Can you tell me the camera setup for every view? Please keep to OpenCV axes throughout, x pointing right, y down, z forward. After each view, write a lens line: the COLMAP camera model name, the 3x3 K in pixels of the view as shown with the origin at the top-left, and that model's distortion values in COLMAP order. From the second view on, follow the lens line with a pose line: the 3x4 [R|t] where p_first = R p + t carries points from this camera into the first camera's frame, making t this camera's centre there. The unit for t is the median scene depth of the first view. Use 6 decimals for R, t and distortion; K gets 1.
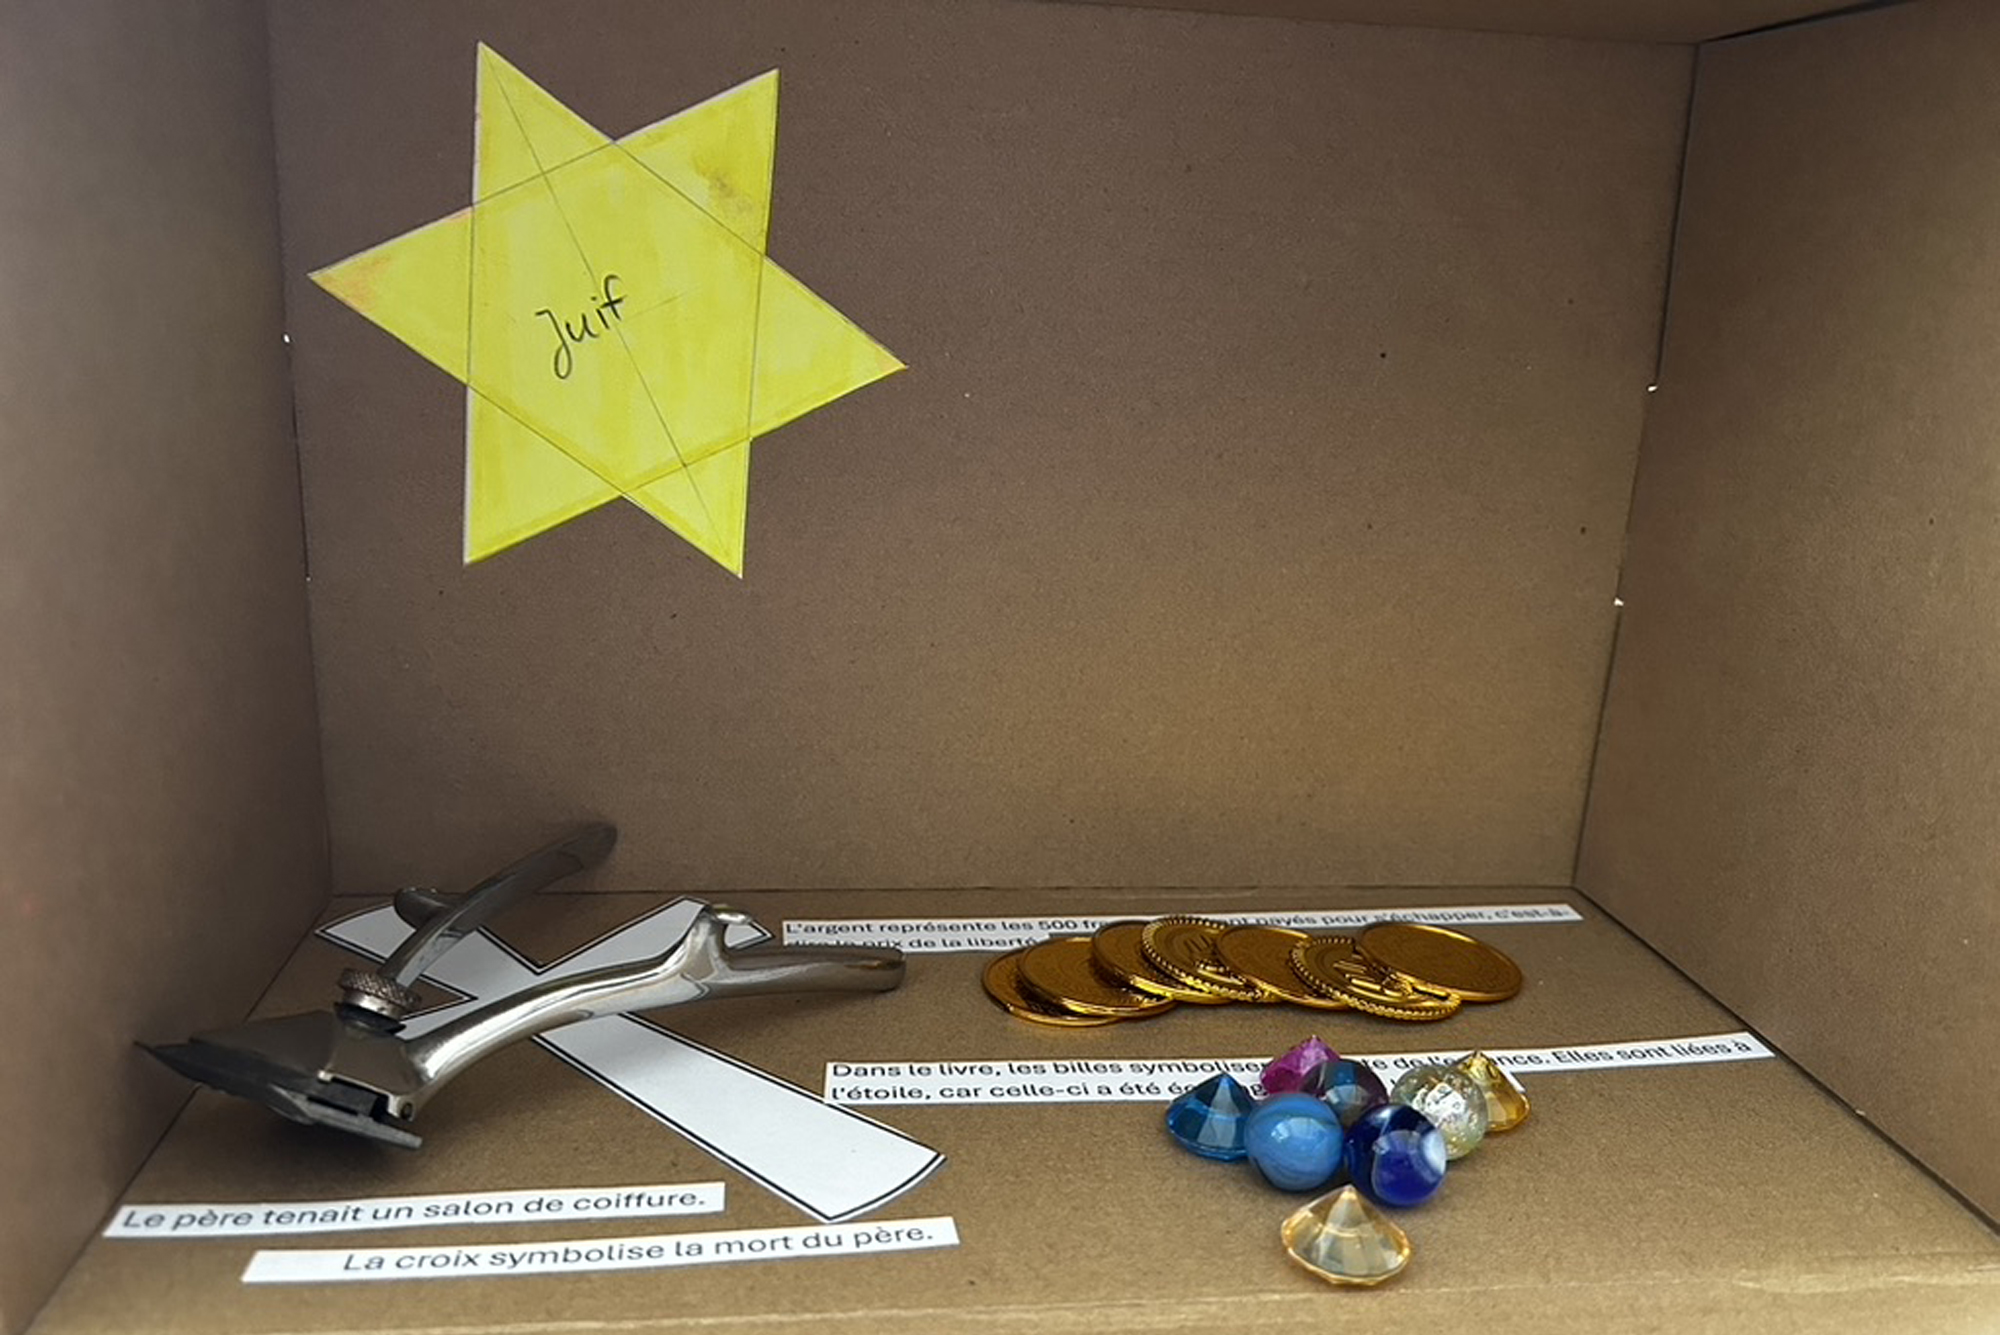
lens RADIAL K [[1608.2, 0, 1000.0], [0, 1608.2, 667.5], [0, 0, 1]] dist [0.076882, -0.147334]
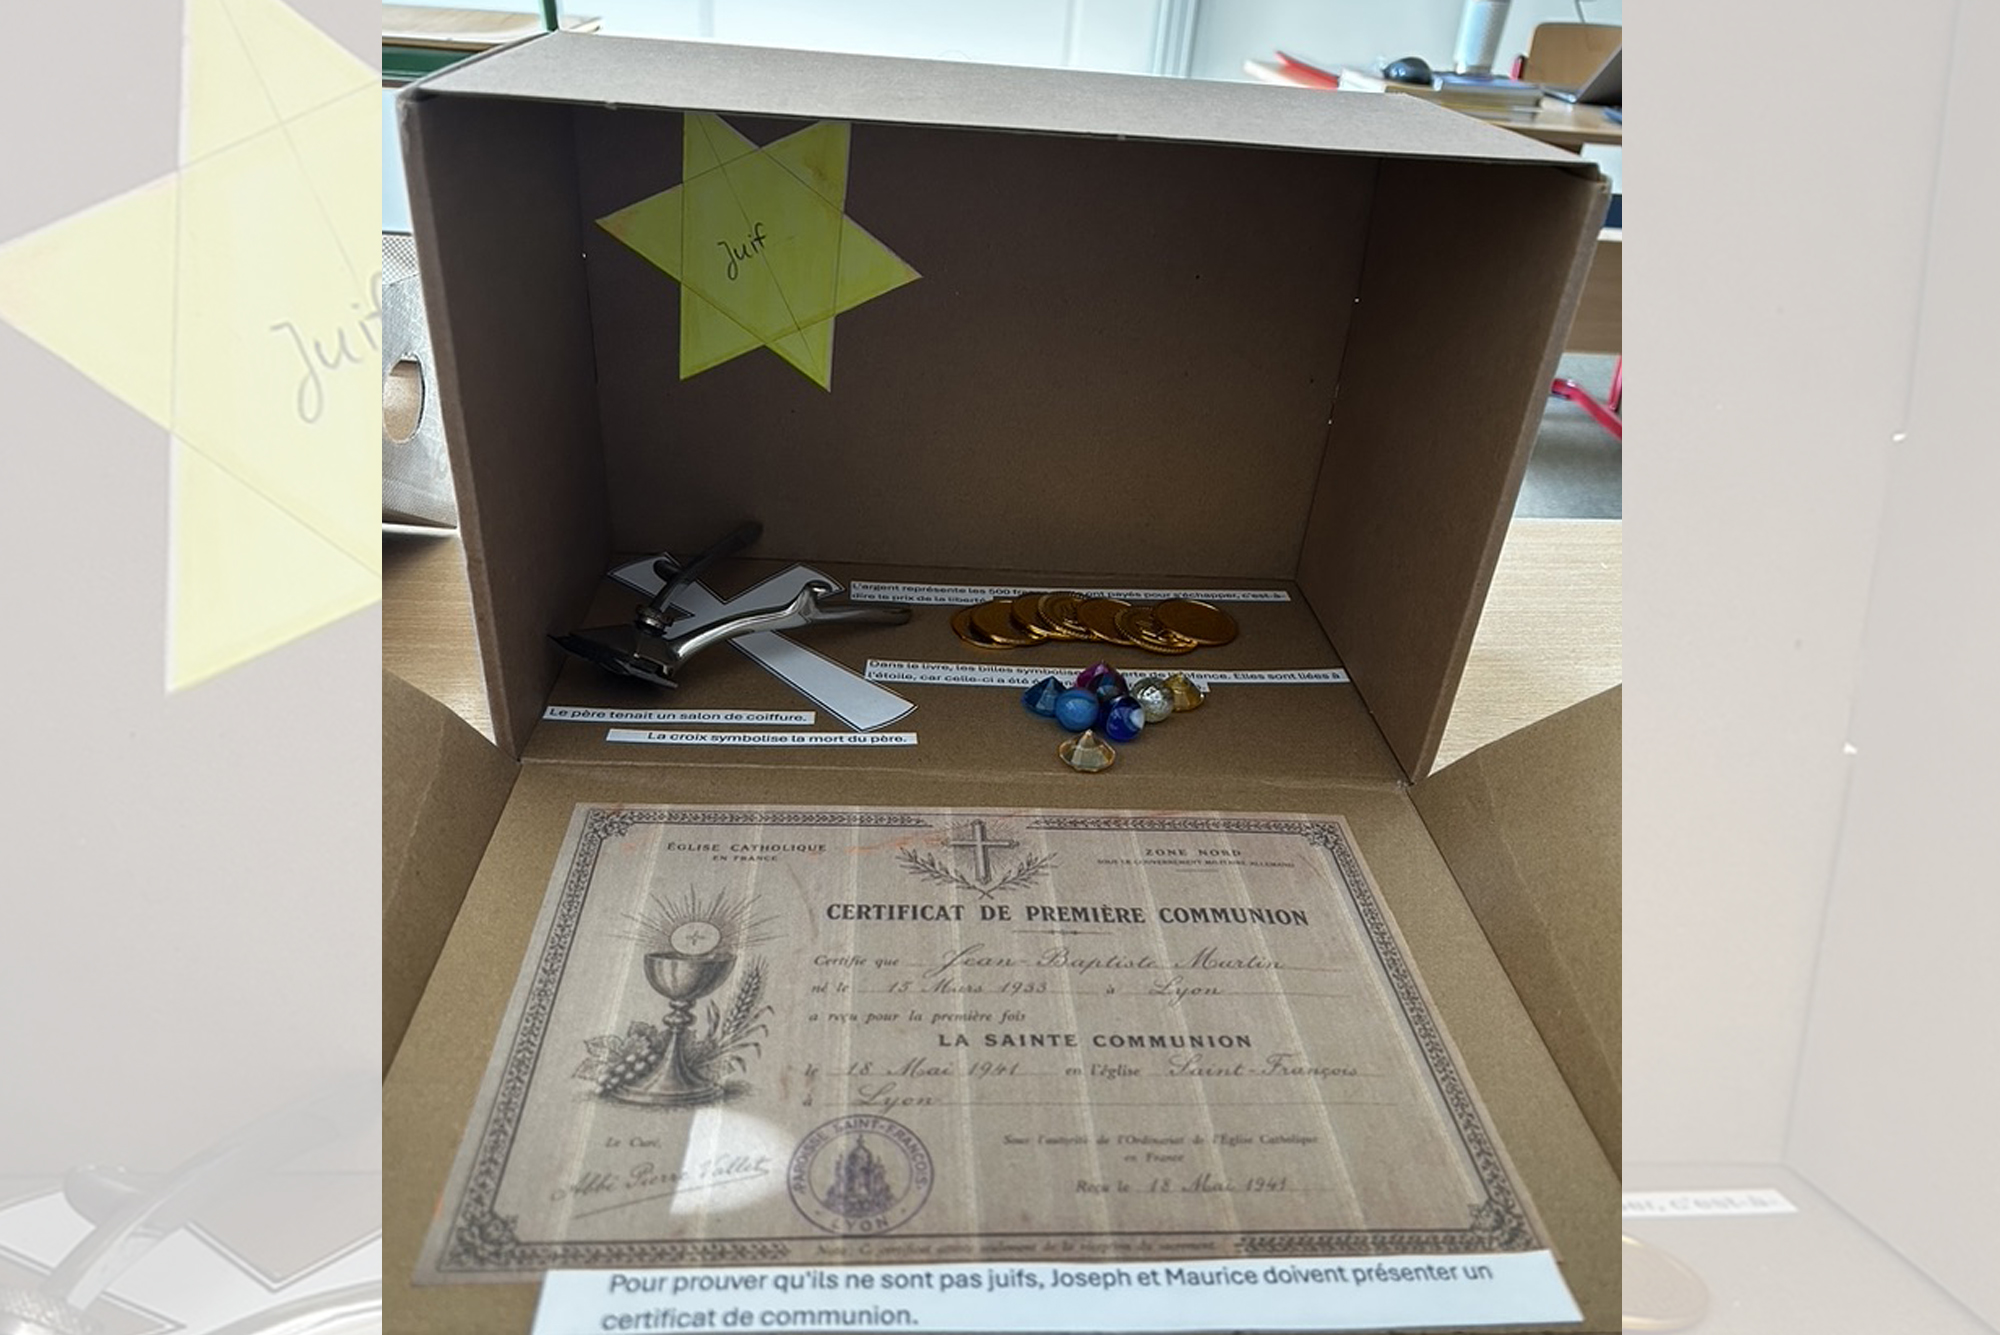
lens RADIAL K [[1608.2, 0, 1000.0], [0, 1608.2, 667.5], [0, 0, 1]] dist [0.076882, -0.147334]
pose [[0.995689, 0.056160, -0.073822, 0.218028], [-0.034639, 0.963427, 0.265724, -0.301371], [0.086045, -0.262021, 0.961219, -0.971585]]
